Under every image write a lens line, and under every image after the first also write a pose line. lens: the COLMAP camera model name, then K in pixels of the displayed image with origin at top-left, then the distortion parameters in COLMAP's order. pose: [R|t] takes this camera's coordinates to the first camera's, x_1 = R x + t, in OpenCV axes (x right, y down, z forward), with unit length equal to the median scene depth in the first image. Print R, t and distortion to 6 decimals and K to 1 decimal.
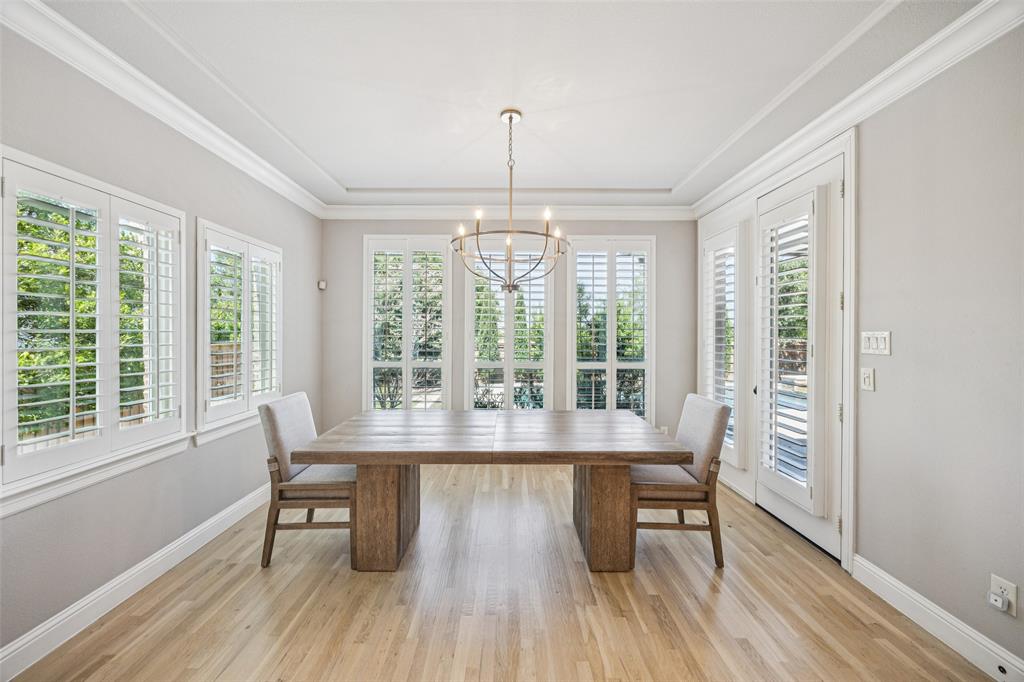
lens RADIAL K [[390.5, 0, 510.8], [0, 390.5, 333.3], [0, 0, 1]] dist [-0.000077, -0.000019]
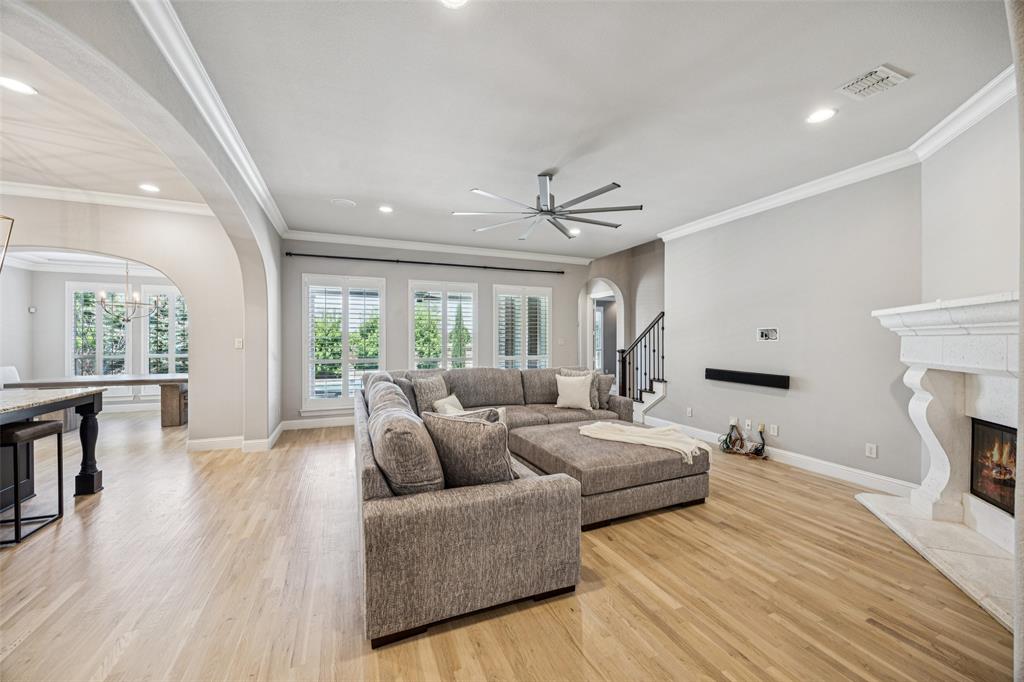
lens RADIAL K [[392.8, 0, 508.6], [0, 392.8, 340.0], [0, 0, 1]] dist [-0.002277, -0.000254]
pose [[0.924613, -0.000980, 0.380908, 1.377049], [0.000142, 0.999998, 0.002229, 0.004088], [-0.380909, -0.002007, 0.924610, -2.388370]]
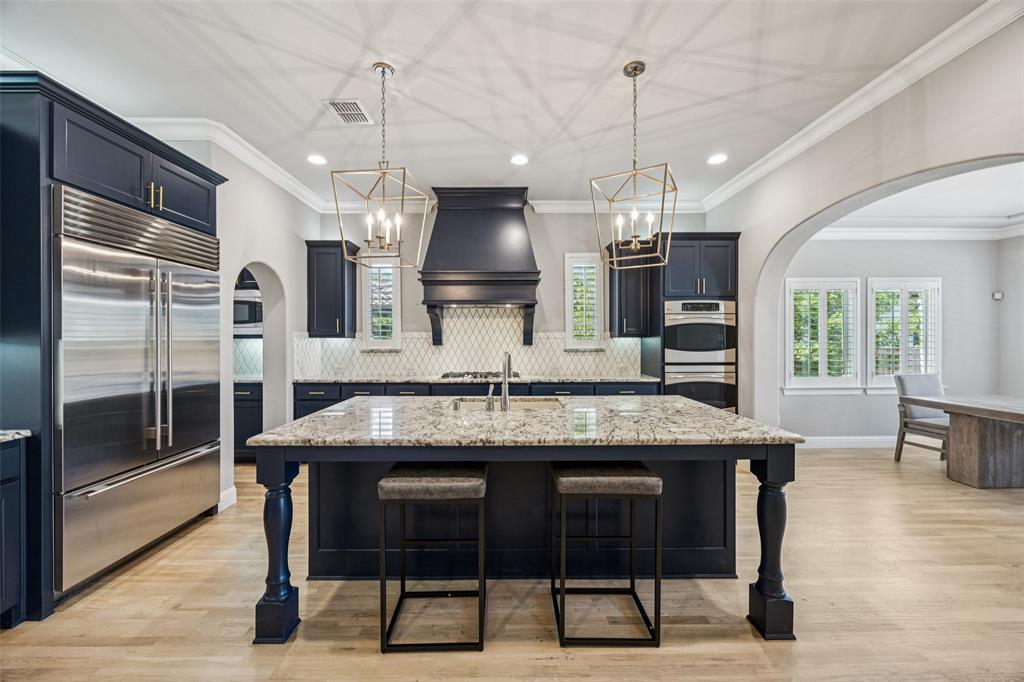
lens RADIAL K [[392.8, 0, 508.6], [0, 392.8, 340.0], [0, 0, 1]] dist [-0.002277, -0.000254]
pose [[0.003815, 0.001376, -0.999992, 1.239808], [0.002748, 0.999995, 0.001386, 0.008037], [0.999989, -0.002753, 0.003812, -0.867302]]
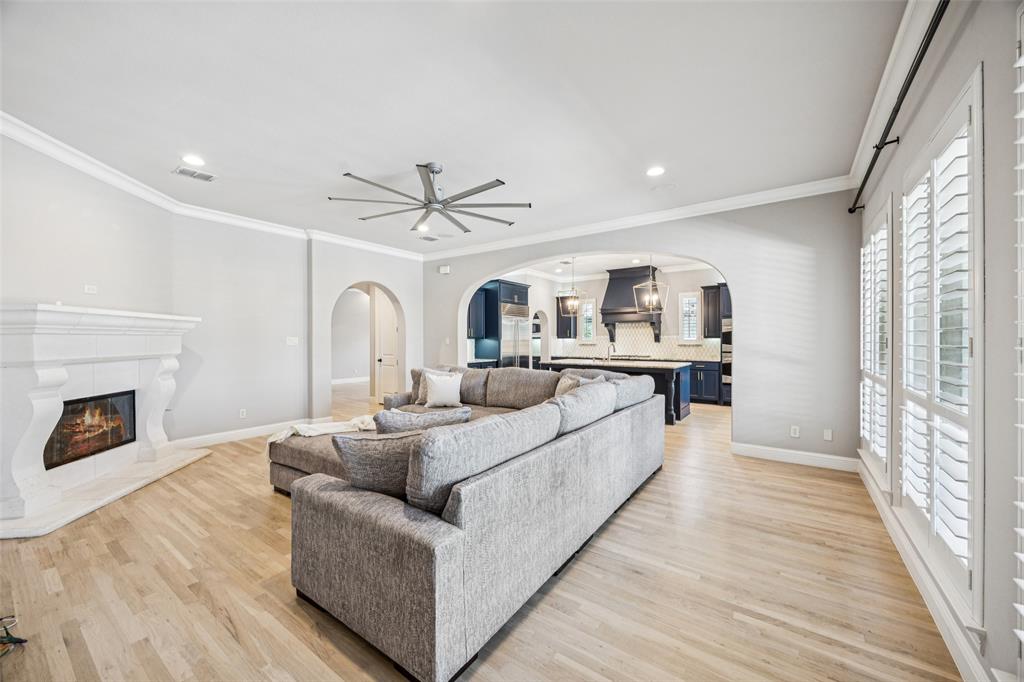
lens RADIAL K [[392.8, 0, 508.6], [0, 392.8, 340.0], [0, 0, 1]] dist [-0.002277, -0.000254]
pose [[-0.587822, 0.000273, -0.808991, 3.343760], [0.000722, 1.000000, -0.000187, 0.016094], [0.808990, -0.000694, -0.587822, 0.392195]]
